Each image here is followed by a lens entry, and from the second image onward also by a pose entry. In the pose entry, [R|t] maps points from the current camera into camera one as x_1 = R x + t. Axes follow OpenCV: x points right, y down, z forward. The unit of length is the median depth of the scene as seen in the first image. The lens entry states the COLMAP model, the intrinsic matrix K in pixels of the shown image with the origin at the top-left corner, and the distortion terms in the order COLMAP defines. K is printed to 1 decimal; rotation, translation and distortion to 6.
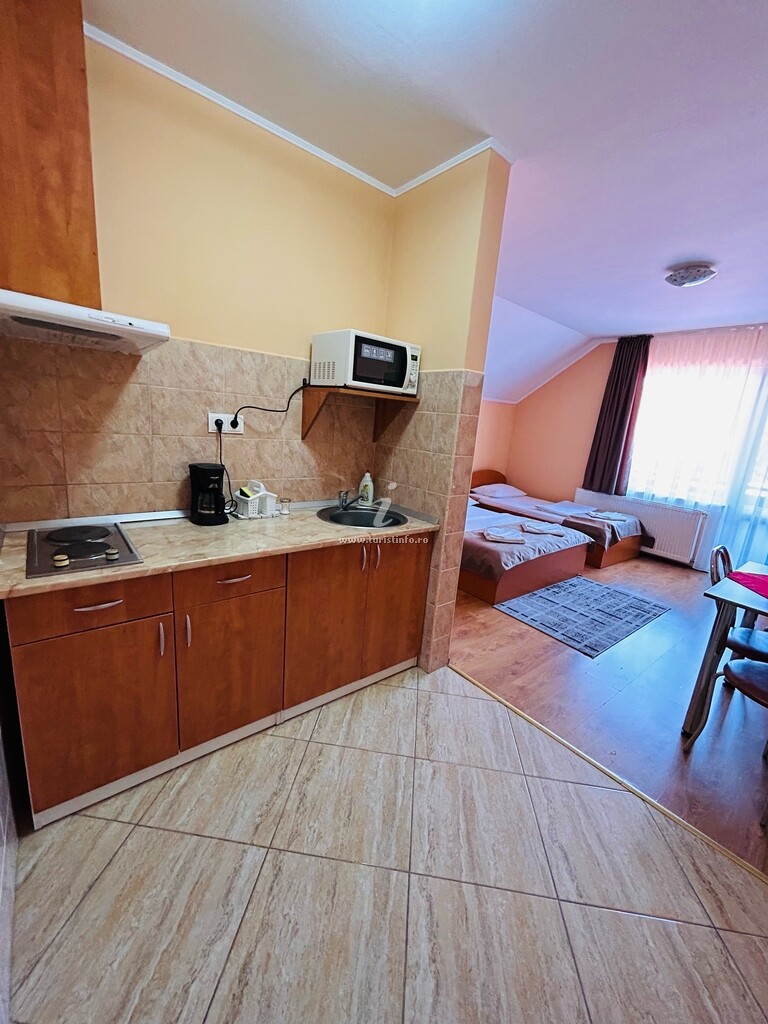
lens RADIAL K [[417.7, 0, 405.3], [0, 417.7, 514.8], [0, 0, 1]] dist [0.009918, 0.000376]
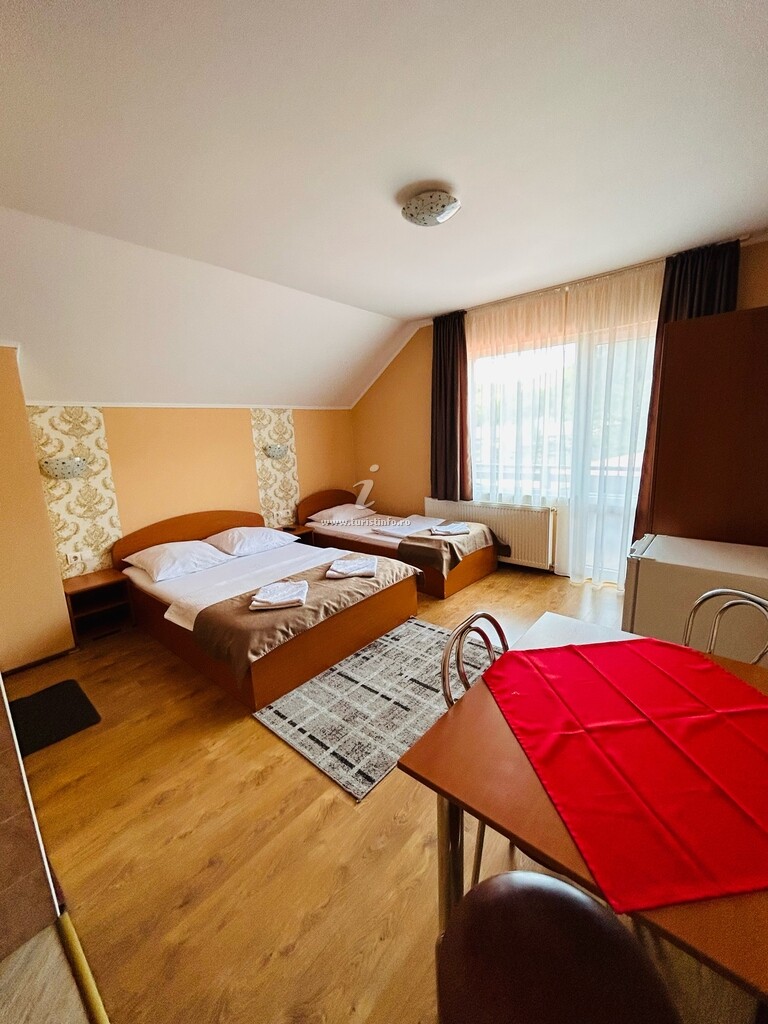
lens RADIAL K [[417.7, 0, 392.4], [0, 417.7, 512.3], [0, 0, 1]] dist [0.009918, 0.000376]
pose [[0.977023, -0.168875, 0.130031, 0.313175], [0.172845, 0.984750, -0.019794, -0.039051], [-0.124706, 0.041815, 0.991312, 0.228725]]
